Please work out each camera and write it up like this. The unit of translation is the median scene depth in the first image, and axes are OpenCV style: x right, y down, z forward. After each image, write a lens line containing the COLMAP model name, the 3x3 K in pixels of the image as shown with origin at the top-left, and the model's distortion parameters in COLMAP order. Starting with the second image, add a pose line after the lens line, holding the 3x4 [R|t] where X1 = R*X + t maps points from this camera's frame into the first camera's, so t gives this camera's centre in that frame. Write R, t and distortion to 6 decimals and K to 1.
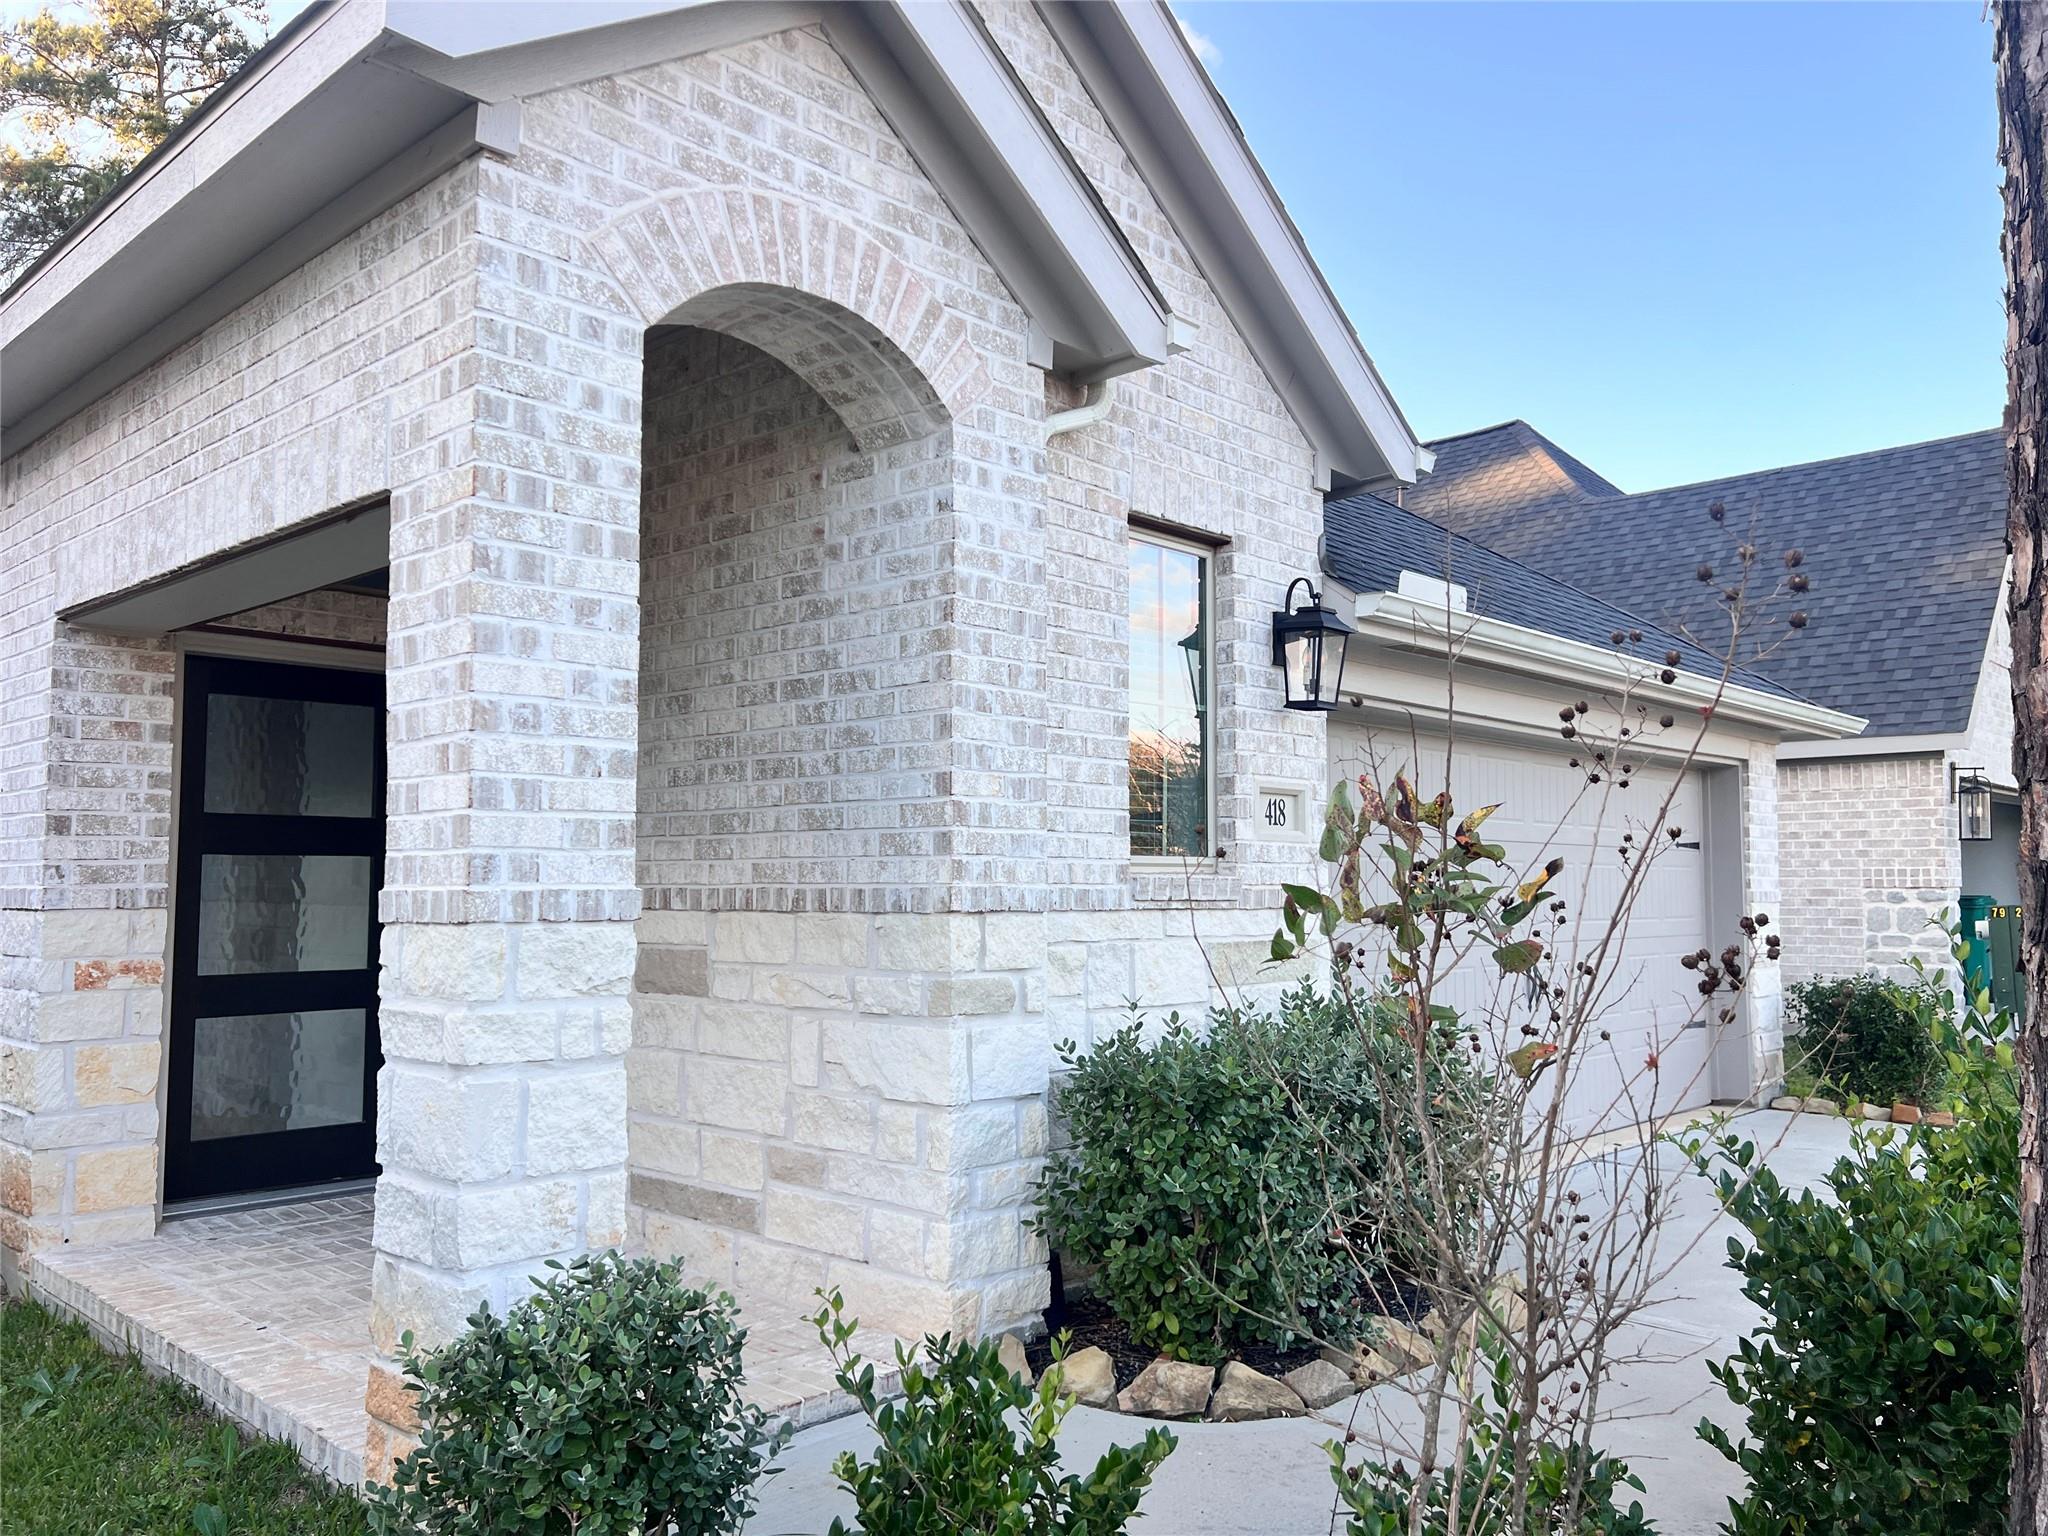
lens RADIAL K [[1536.8, 0, 1024.9], [0, 1536.8, 767.7], [0, 0, 1]] dist [0.022387, -0.014321]
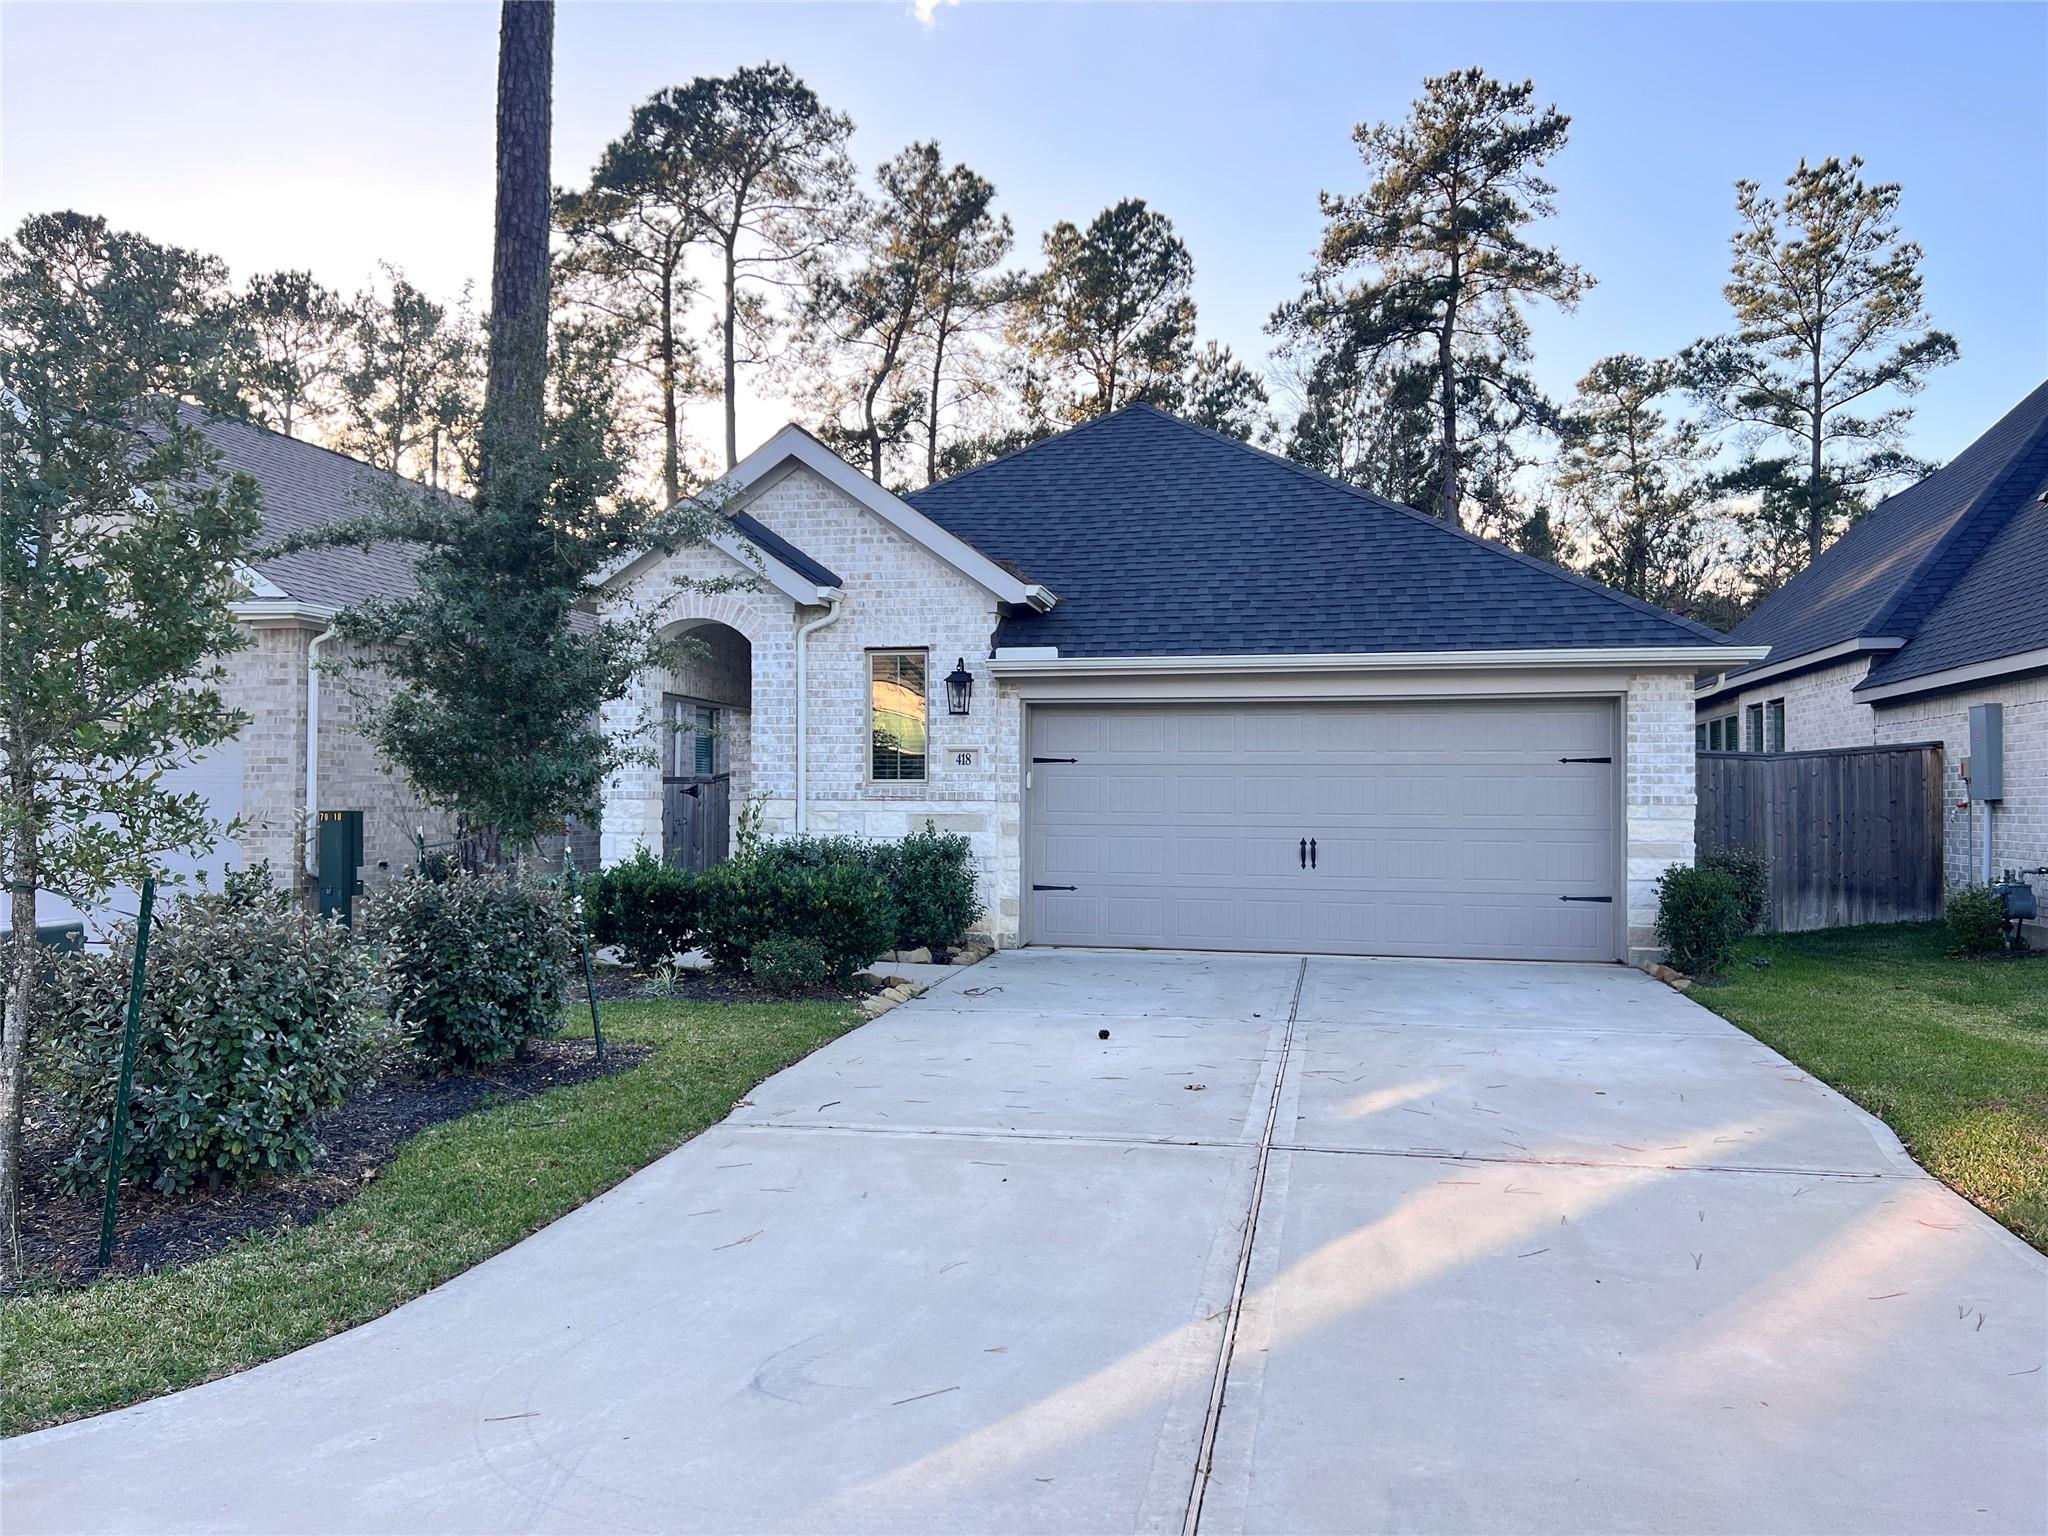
lens RADIAL K [[1536.8, 0, 1023.8], [0, 1536.8, 771.8], [0, 0, 1]] dist [0.022387, -0.014321]
pose [[0.519291, -0.032690, -0.853972, 2.802275], [0.058344, 0.998293, -0.002736, 0.076718], [0.852604, -0.048404, 0.520312, -0.157136]]
